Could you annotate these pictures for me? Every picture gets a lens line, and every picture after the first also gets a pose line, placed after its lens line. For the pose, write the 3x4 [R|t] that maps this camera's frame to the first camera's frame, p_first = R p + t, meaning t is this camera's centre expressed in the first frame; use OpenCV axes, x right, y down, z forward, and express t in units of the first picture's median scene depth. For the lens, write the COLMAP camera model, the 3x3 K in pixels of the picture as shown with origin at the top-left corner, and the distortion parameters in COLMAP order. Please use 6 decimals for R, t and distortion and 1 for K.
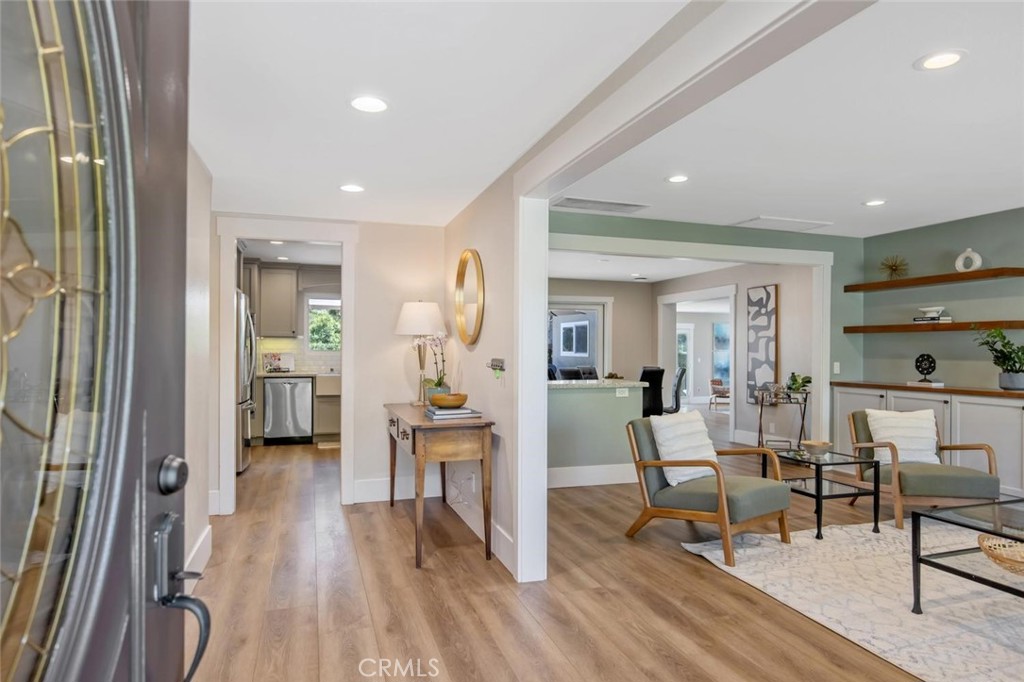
lens RADIAL K [[609.0, 0, 512.0], [0, 609.0, 341.0], [0, 0, 1]] dist [0.001223, 0.000087]
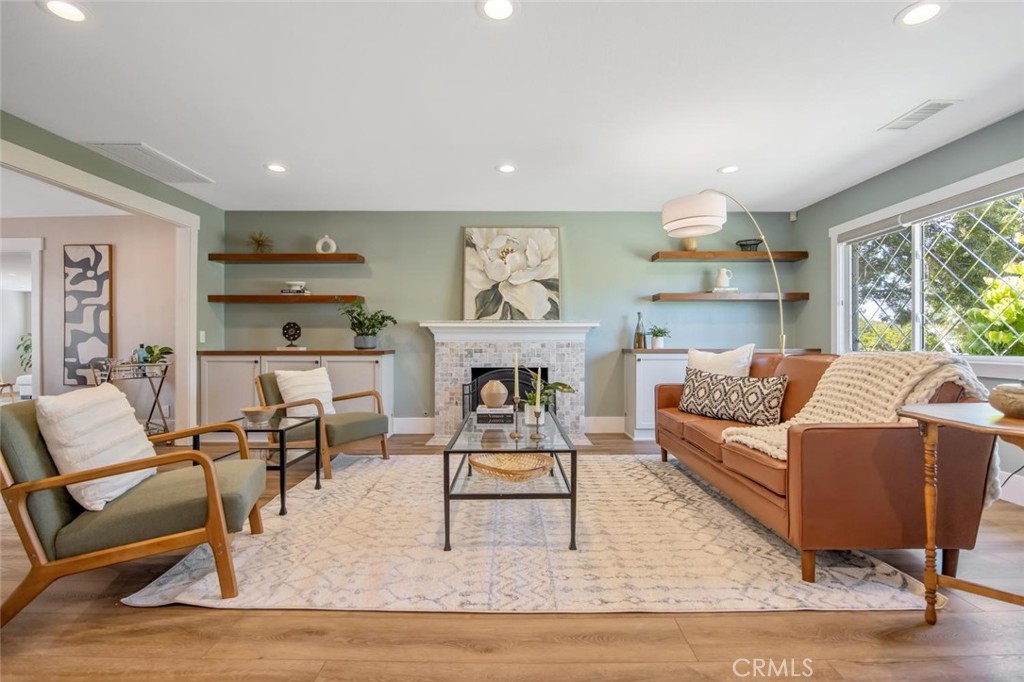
lens RADIAL K [[476.9, 0, 512.0], [0, 476.9, 341.0], [0, 0, 1]] dist [-0.009623, 0.000019]
pose [[0.322766, -0.002593, 0.946475, -0.025670], [-0.009452, 0.999938, 0.005963, 0.046914], [-0.946432, -0.010871, 0.322721, 0.326900]]
